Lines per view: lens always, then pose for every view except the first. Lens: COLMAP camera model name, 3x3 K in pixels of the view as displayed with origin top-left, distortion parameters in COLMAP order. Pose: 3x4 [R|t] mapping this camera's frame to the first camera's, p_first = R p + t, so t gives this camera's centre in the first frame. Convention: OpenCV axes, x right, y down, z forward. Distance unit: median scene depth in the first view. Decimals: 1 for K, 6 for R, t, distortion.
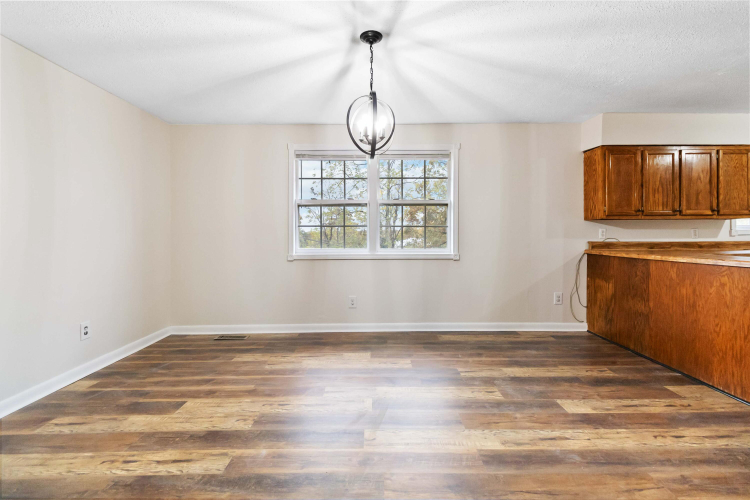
lens RADIAL K [[345.0, 0, 376.0], [0, 345.0, 238.3], [0, 0, 1]] dist [0.000992, -0.000233]
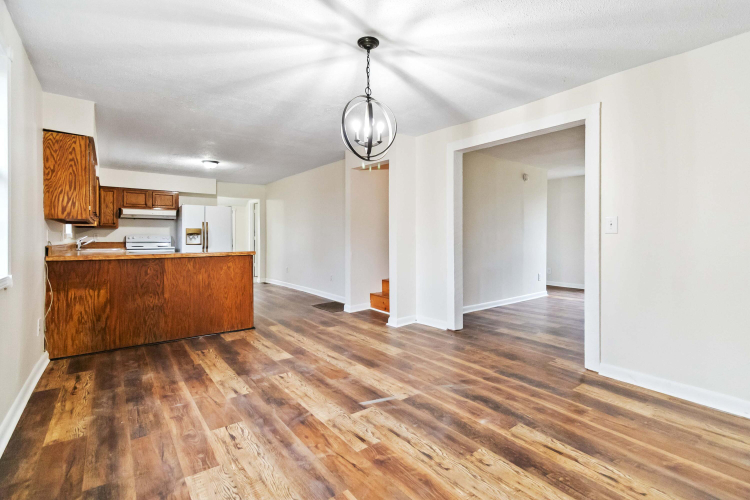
lens RADIAL K [[350.3, 0, 376.5], [0, 350.3, 235.2], [0, 0, 1]] dist [-0.000557, 0.000111]
pose [[-0.601238, 0.010069, 0.799007, -0.532088], [0.012584, 0.999916, -0.003132, -0.003934], [-0.798971, 0.008172, -0.601314, 1.000771]]
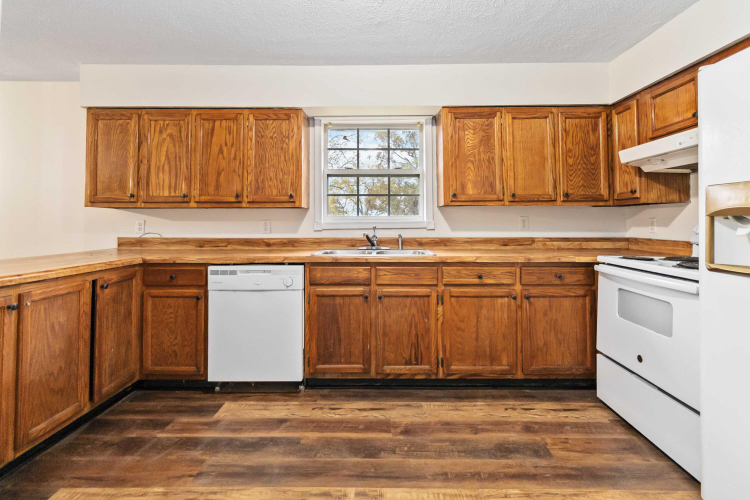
lens RADIAL K [[347.3, 0, 382.0], [0, 347.3, 213.2], [0, 0, 1]] dist [0.000591, -0.000068]
pose [[0.999942, 0.003101, -0.010353, 1.355766], [-0.003520, 0.999164, -0.040737, -0.016381], [0.010218, 0.040771, 0.999116, 0.287374]]
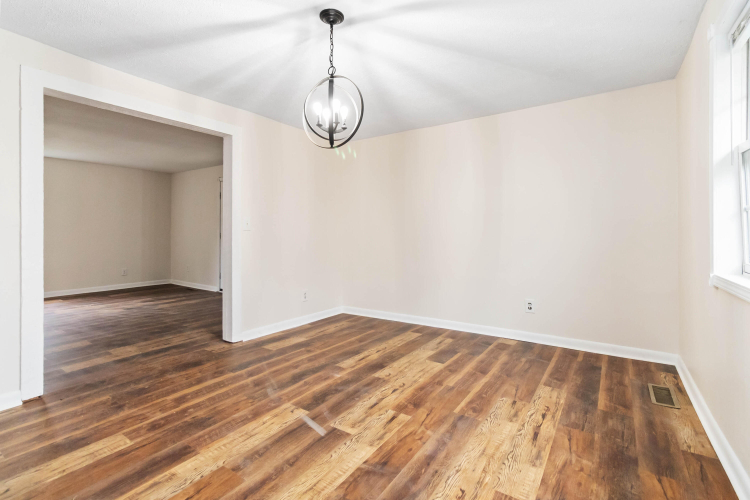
lens RADIAL K [[351.4, 0, 375.3], [0, 351.4, 225.3], [0, 0, 1]] dist [0.000099, -0.000200]
pose [[-0.568861, -0.007734, -0.822398, 0.425715], [-0.002828, 0.999968, -0.007448, -0.012090], [0.822429, -0.001911, -0.568865, 1.009649]]
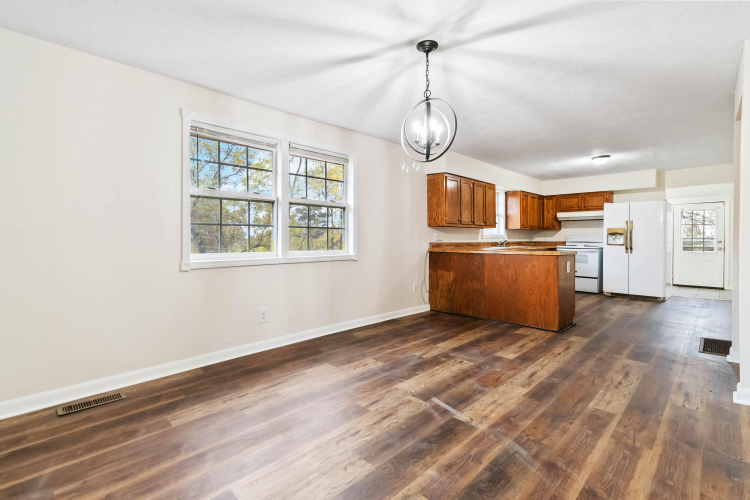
lens RADIAL K [[346.6, 0, 377.4], [0, 346.6, 239.0], [0, 0, 1]] dist [0.000872, 0.000054]
pose [[0.705271, 0.002602, 0.708933, -0.538523], [0.005293, 0.999946, -0.008936, 0.007549], [-0.708918, 0.010054, 0.705219, 0.228382]]
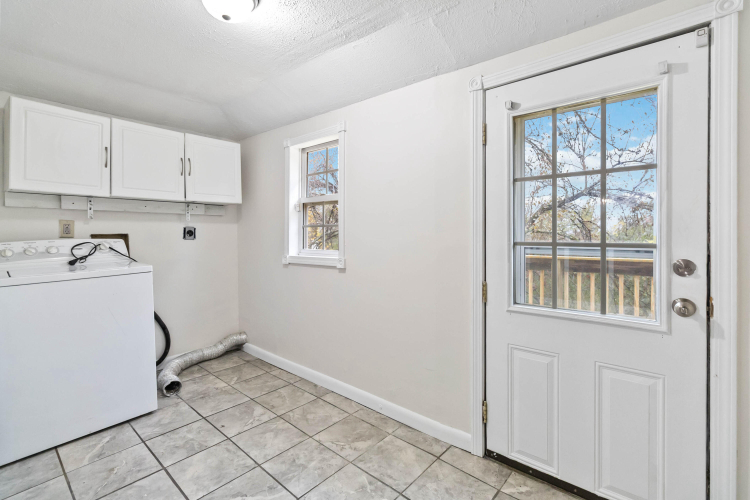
lens RADIAL K [[346.6, 0, 377.4], [0, 346.6, 239.0], [0, 0, 1]] dist [0.000872, 0.000054]
pose [[0.663934, -0.000819, 0.747790, 1.985086], [0.007325, 0.999959, -0.005408, -0.013316], [-0.747755, 0.009069, 0.663913, 0.239012]]
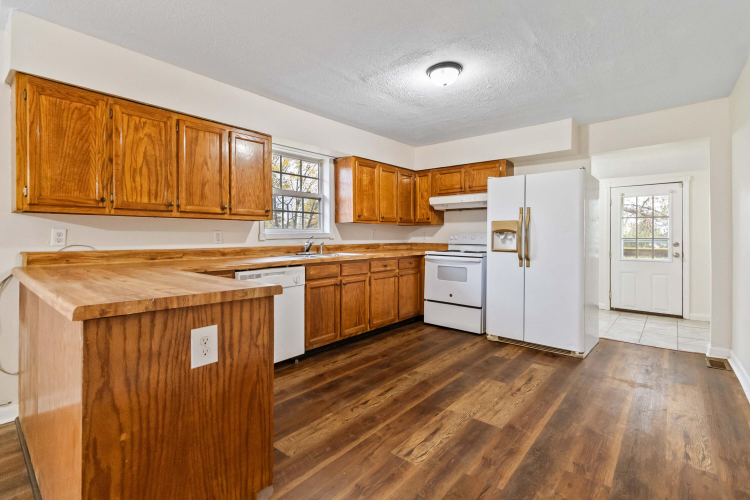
lens RADIAL K [[350.3, 0, 376.5], [0, 350.3, 235.2], [0, 0, 1]] dist [-0.000557, 0.000111]
pose [[0.647514, 0.005543, 0.762033, 0.633855], [0.005517, 0.999913, -0.011961, -0.008973], [-0.762033, 0.011949, 0.647427, 0.246830]]
